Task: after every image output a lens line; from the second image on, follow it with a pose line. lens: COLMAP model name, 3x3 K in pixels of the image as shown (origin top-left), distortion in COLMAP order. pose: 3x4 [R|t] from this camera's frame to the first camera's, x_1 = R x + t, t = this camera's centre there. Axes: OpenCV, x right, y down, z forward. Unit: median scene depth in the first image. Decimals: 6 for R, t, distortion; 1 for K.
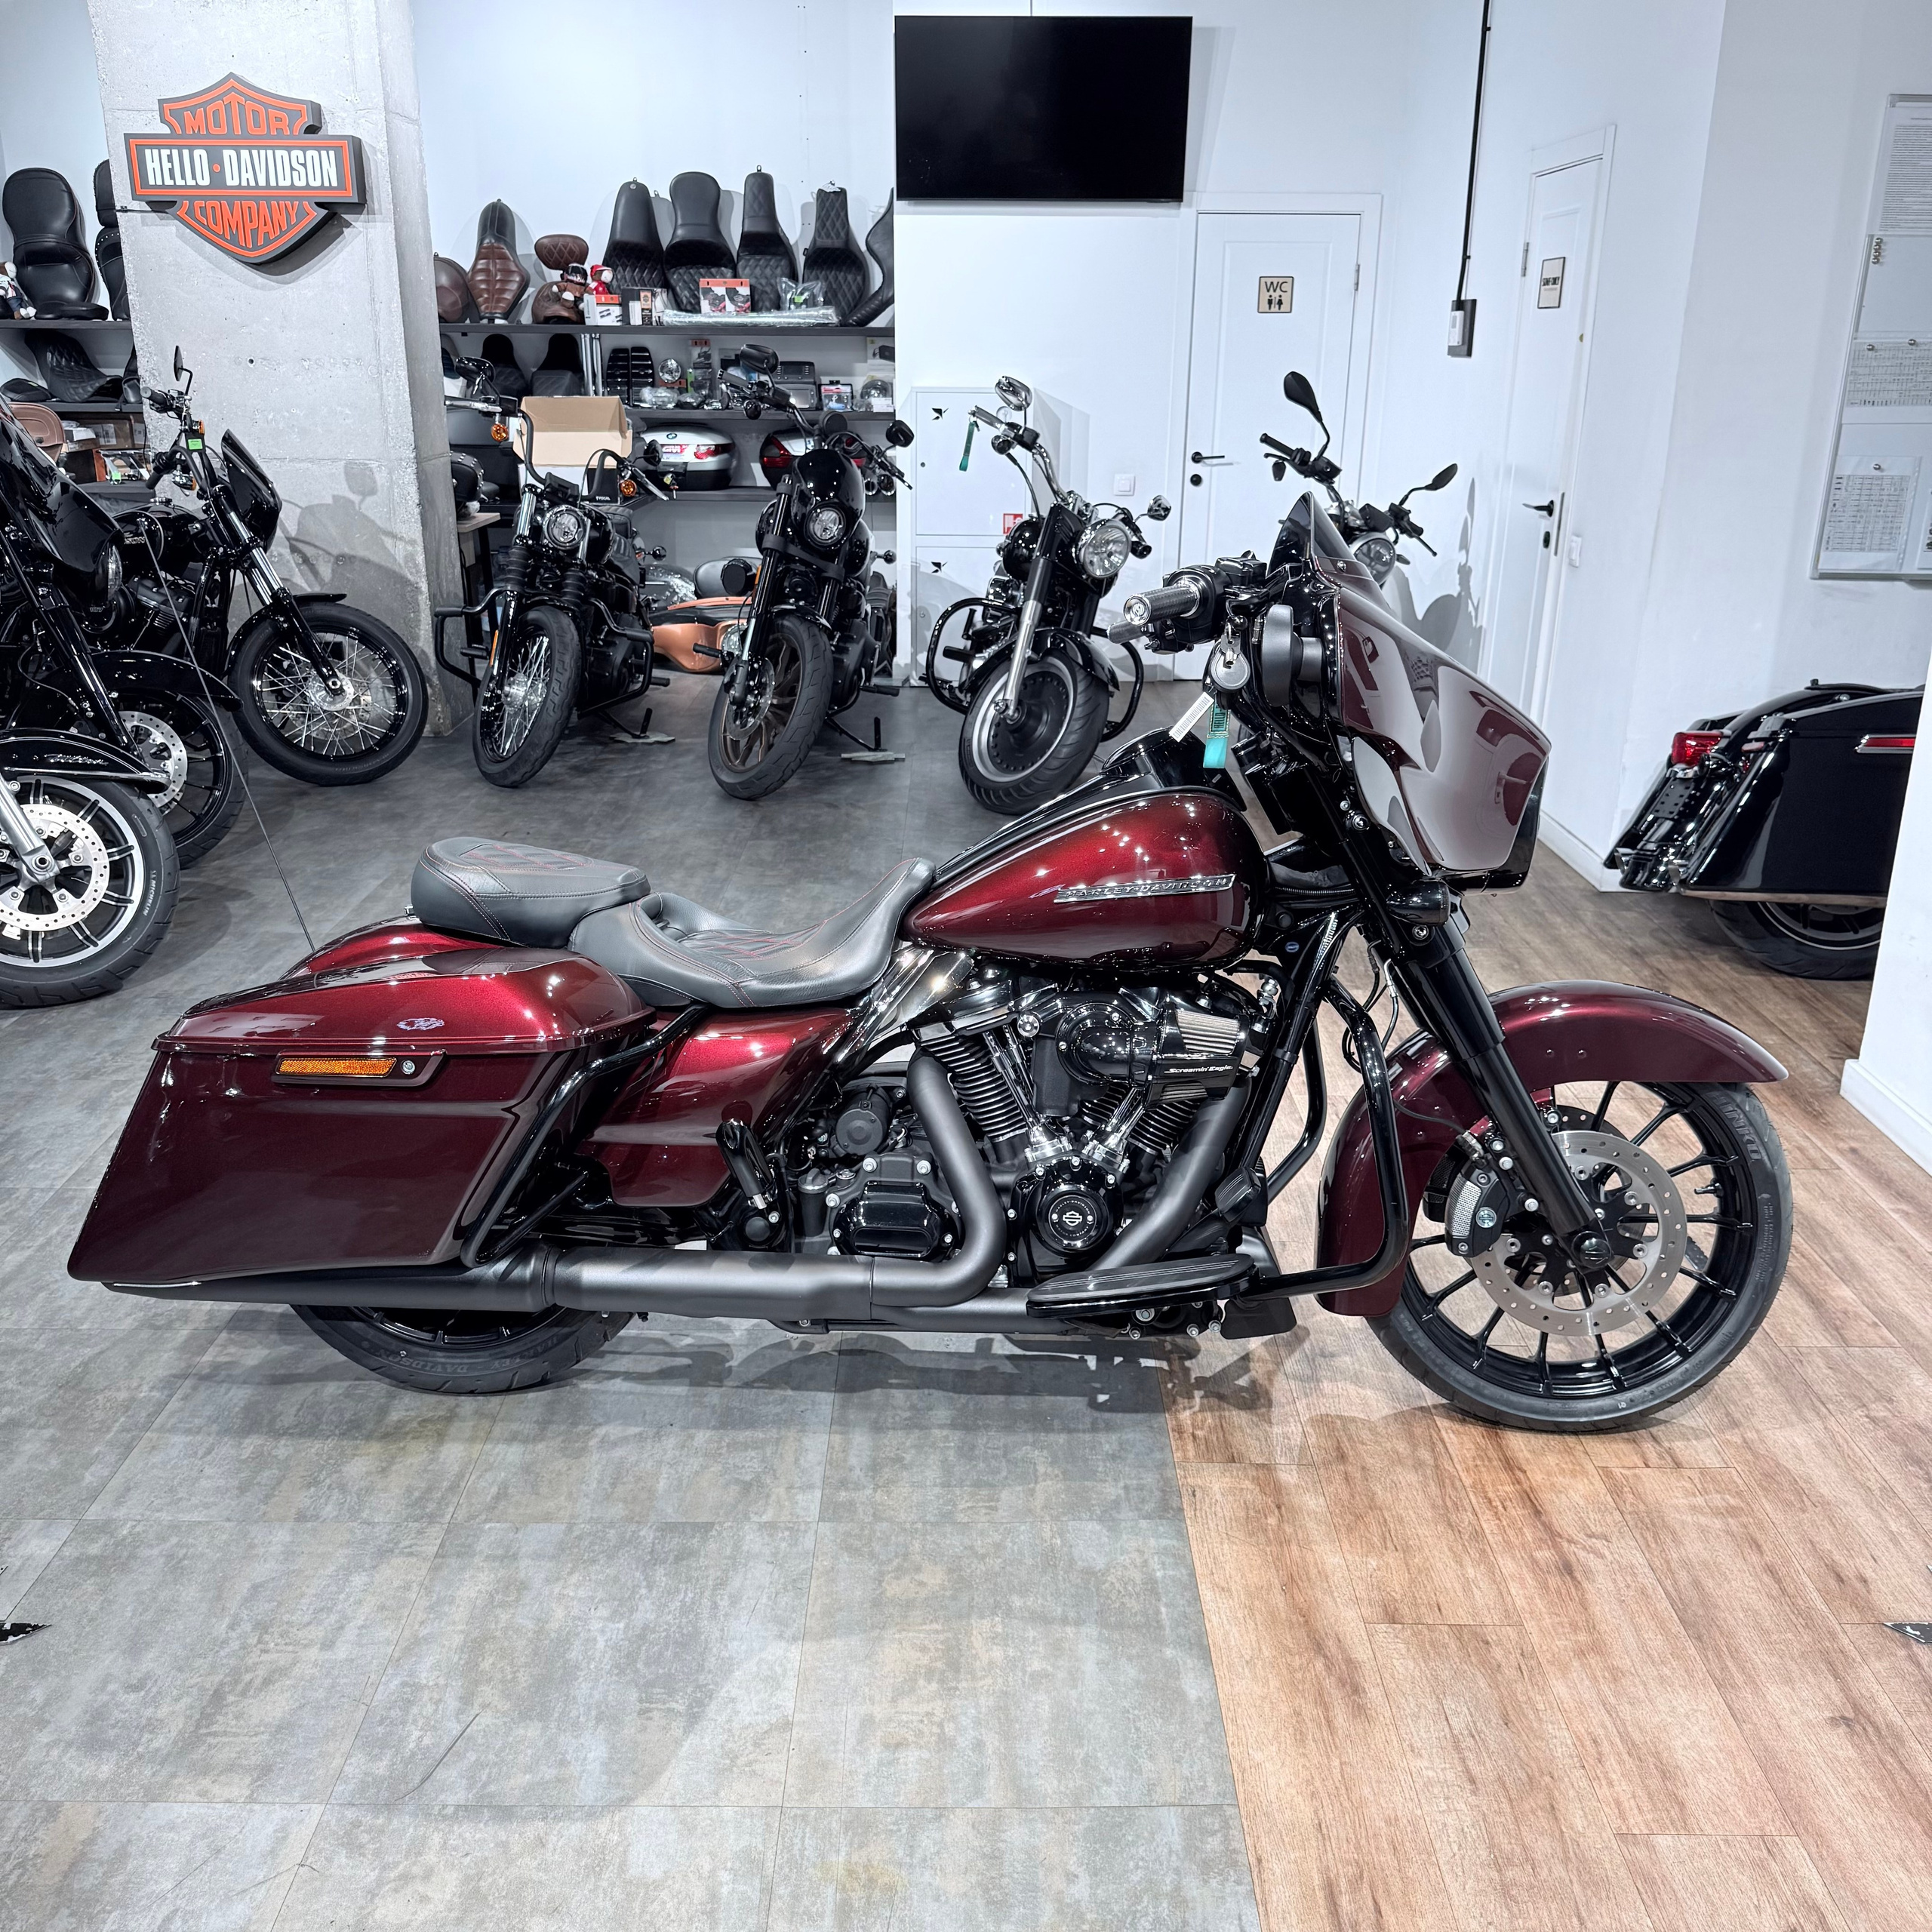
lens RADIAL K [[1821.3, 0, 971.1], [0, 1821.3, 991.0], [0, 0, 1]] dist [-0.013065, 0.000000]
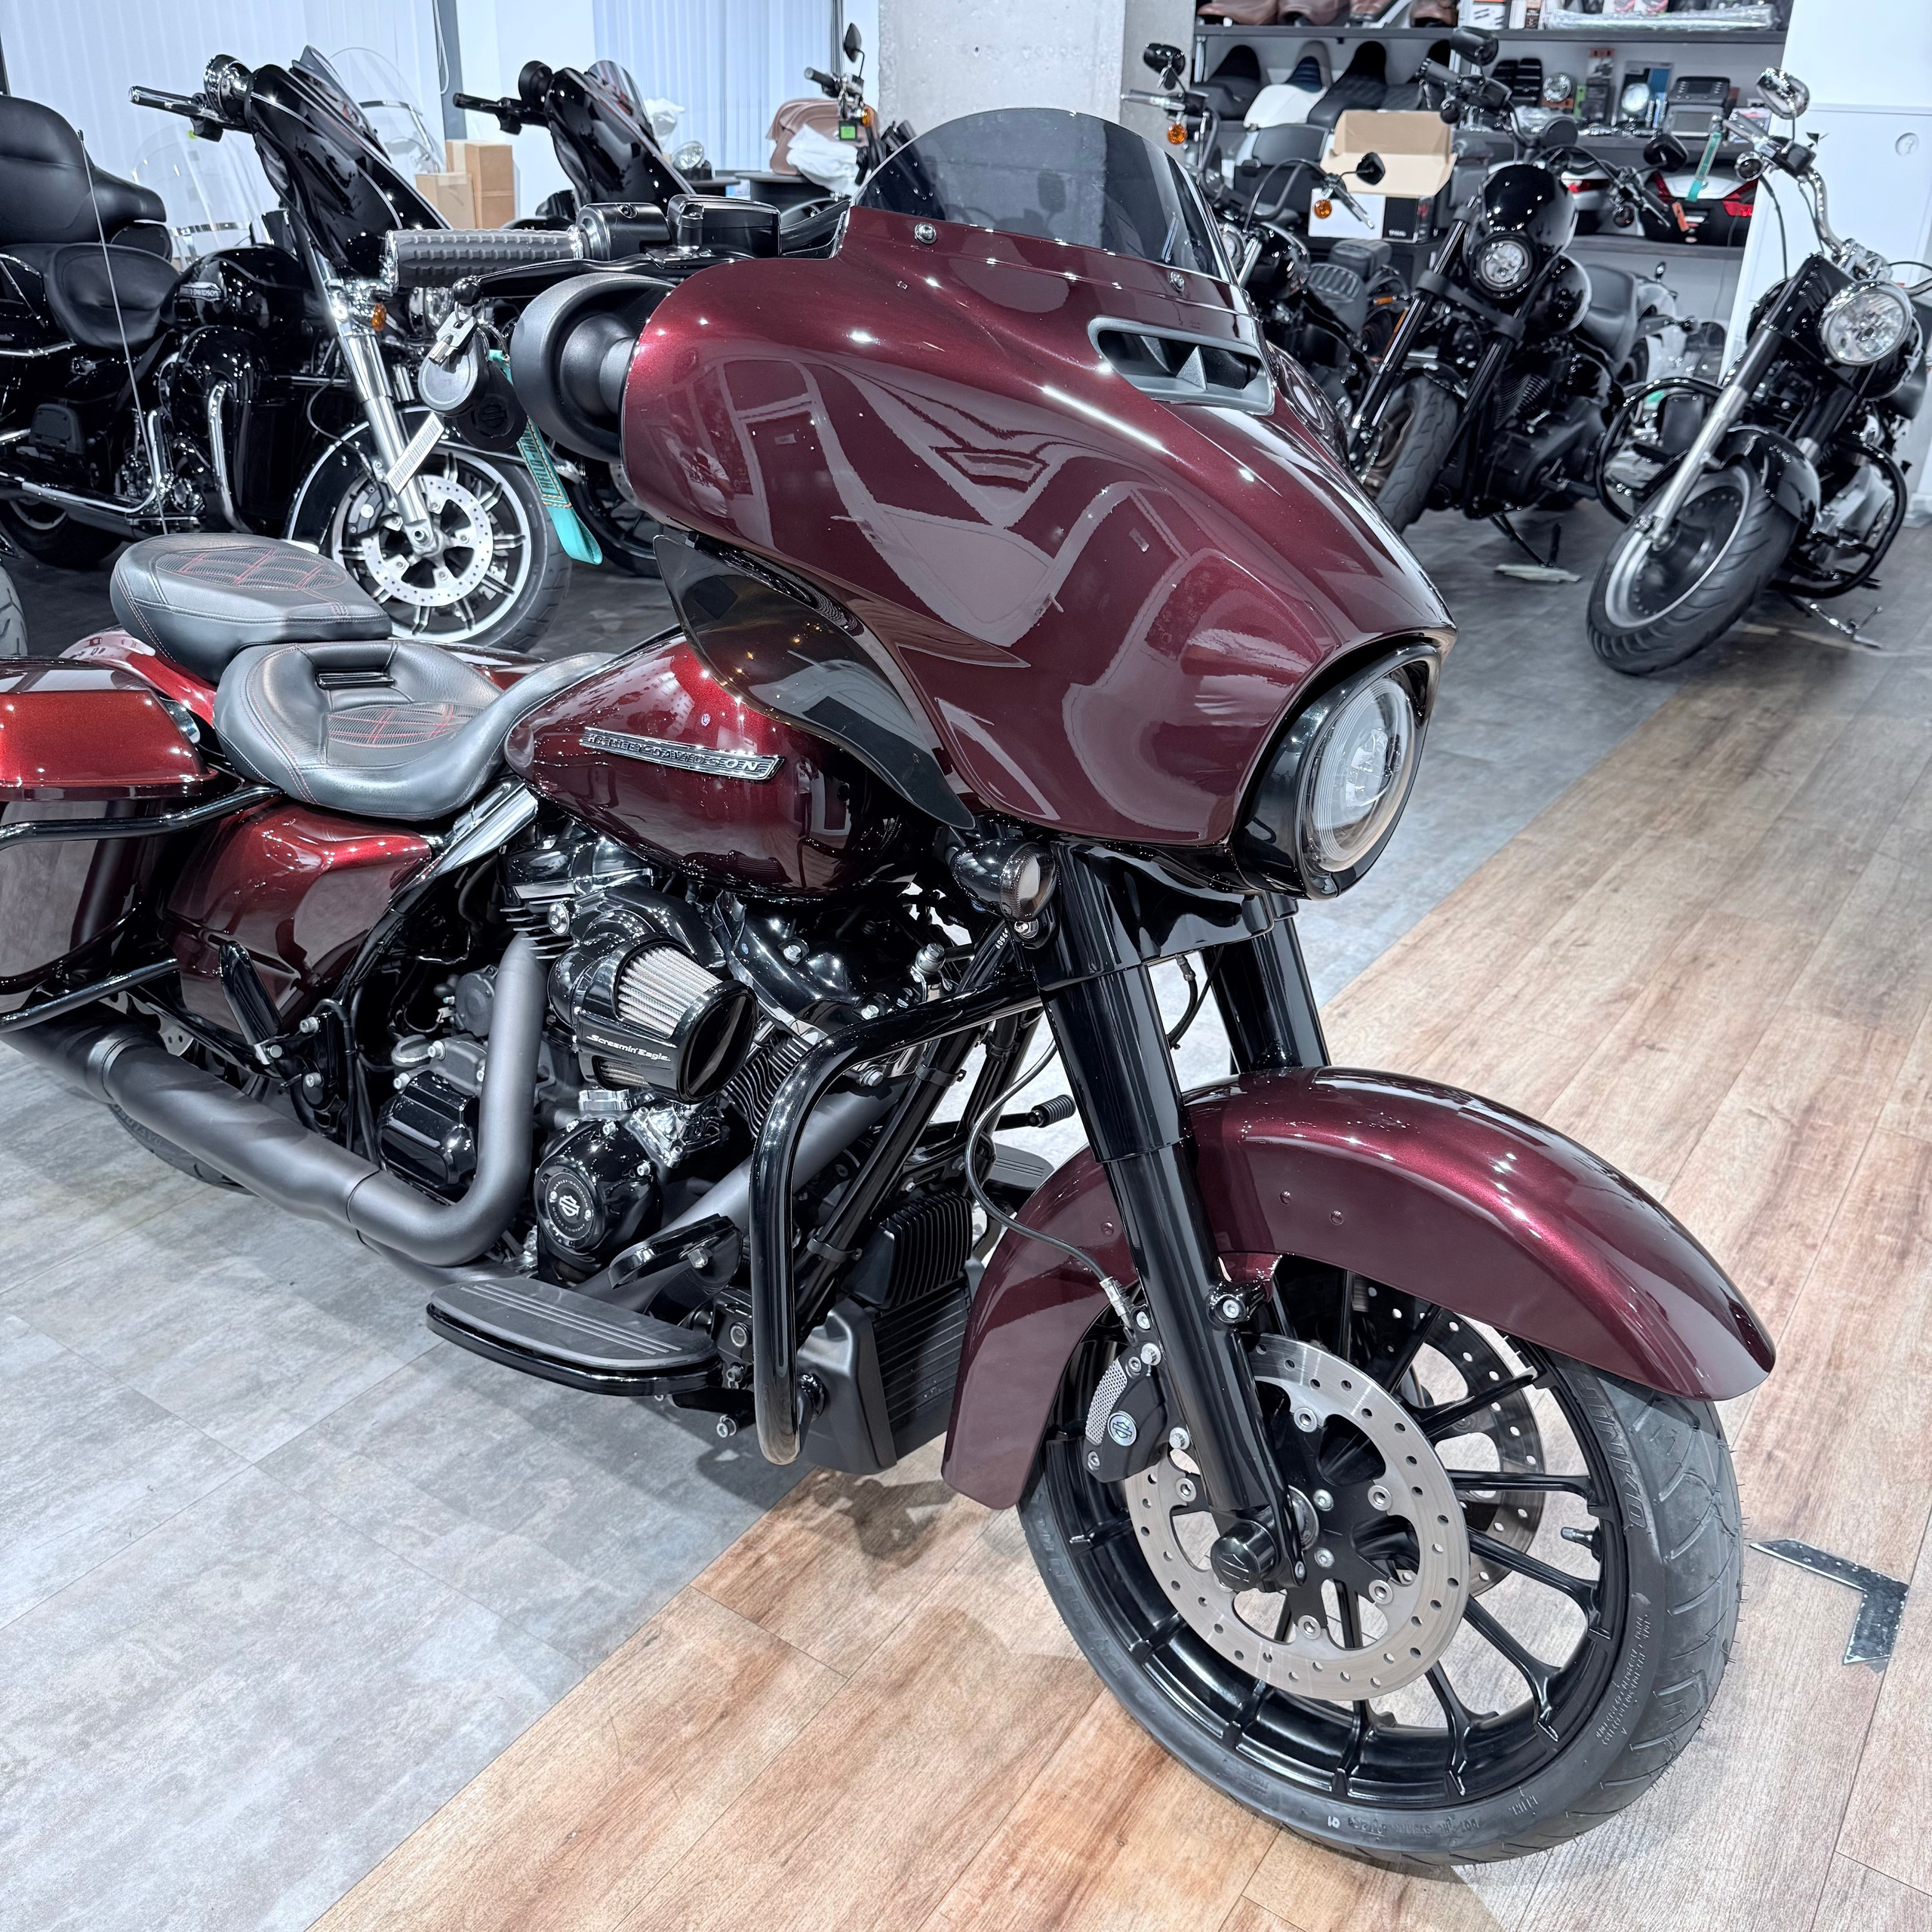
lens RADIAL K [[1821.3, 0, 972.0], [0, 1821.3, 971.8], [0, 0, 1]] dist [-0.013065, 0.000000]
pose [[0.829064, 0.254452, -0.497903, 0.289219], [-0.200138, 0.966503, 0.160676, -0.058355], [0.522109, -0.033561, 0.852218, 0.288111]]
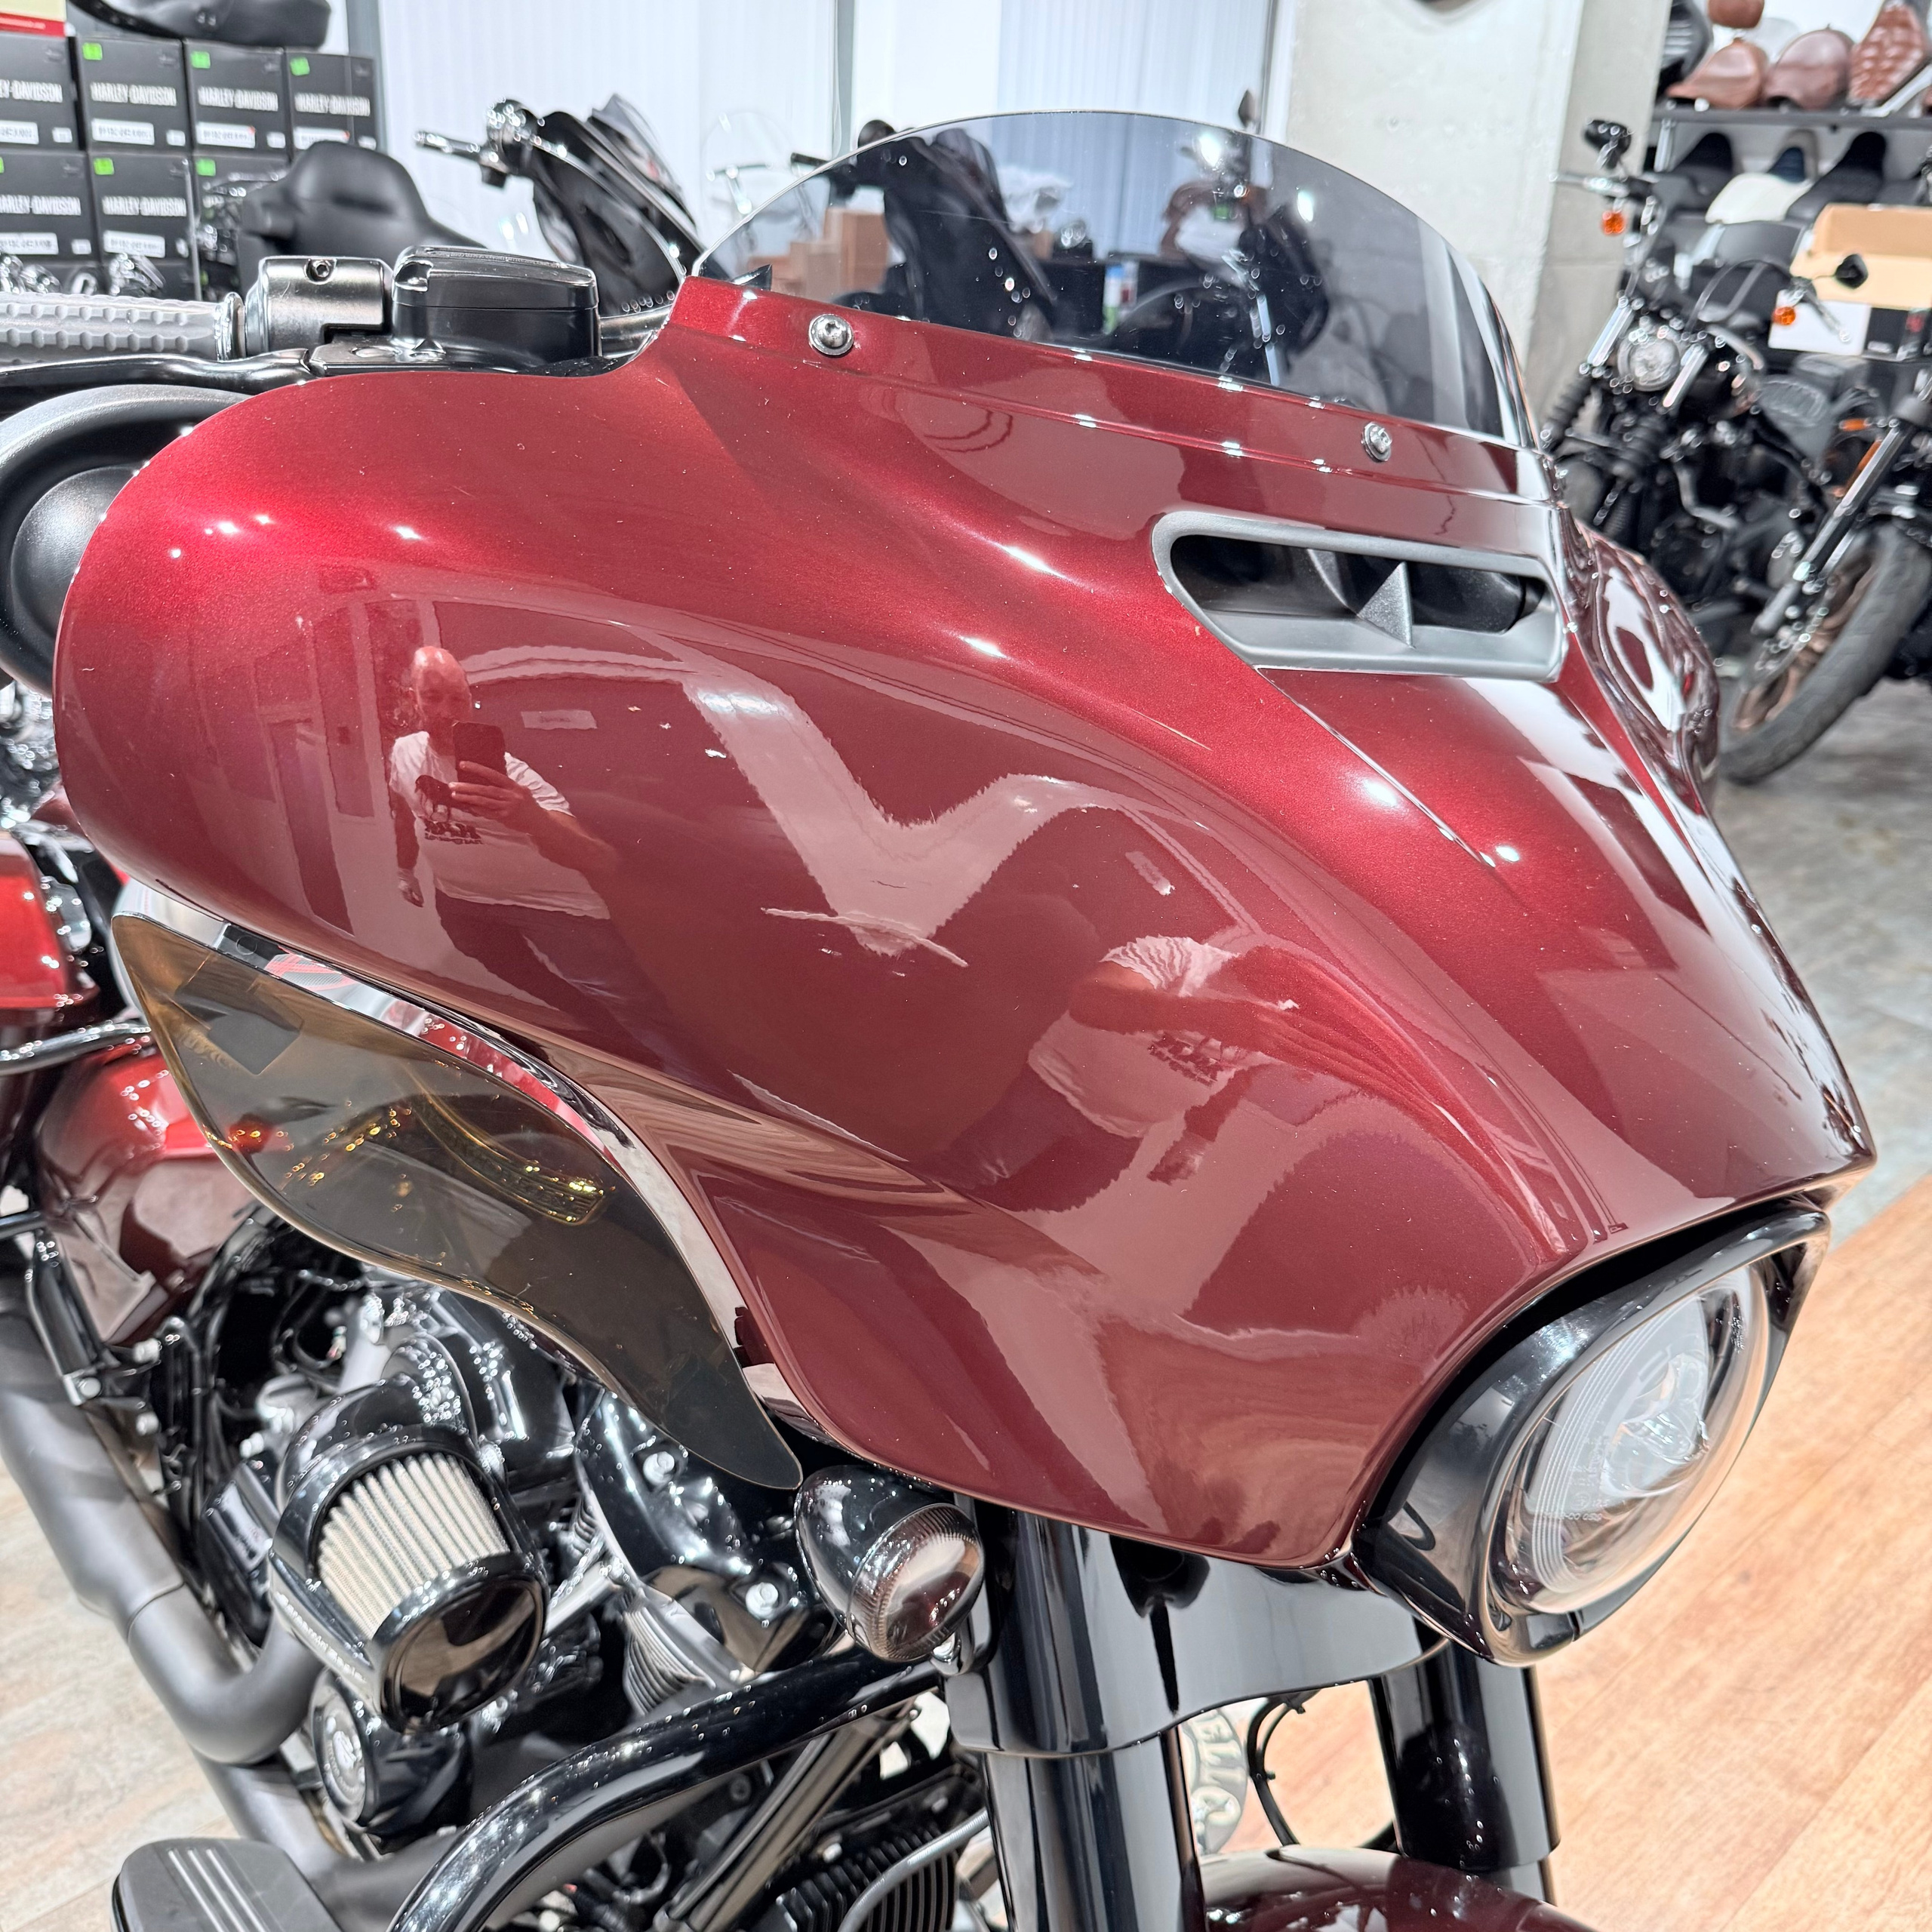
lens RADIAL K [[1821.3, 0, 974.7], [0, 1821.3, 940.5], [0, 0, 1]] dist [-0.013065, 0.000000]
pose [[0.675692, 0.312272, -0.667777, 0.225073], [-0.281128, 0.946545, 0.158172, -0.108809], [0.681474, 0.080855, 0.727362, 0.455123]]
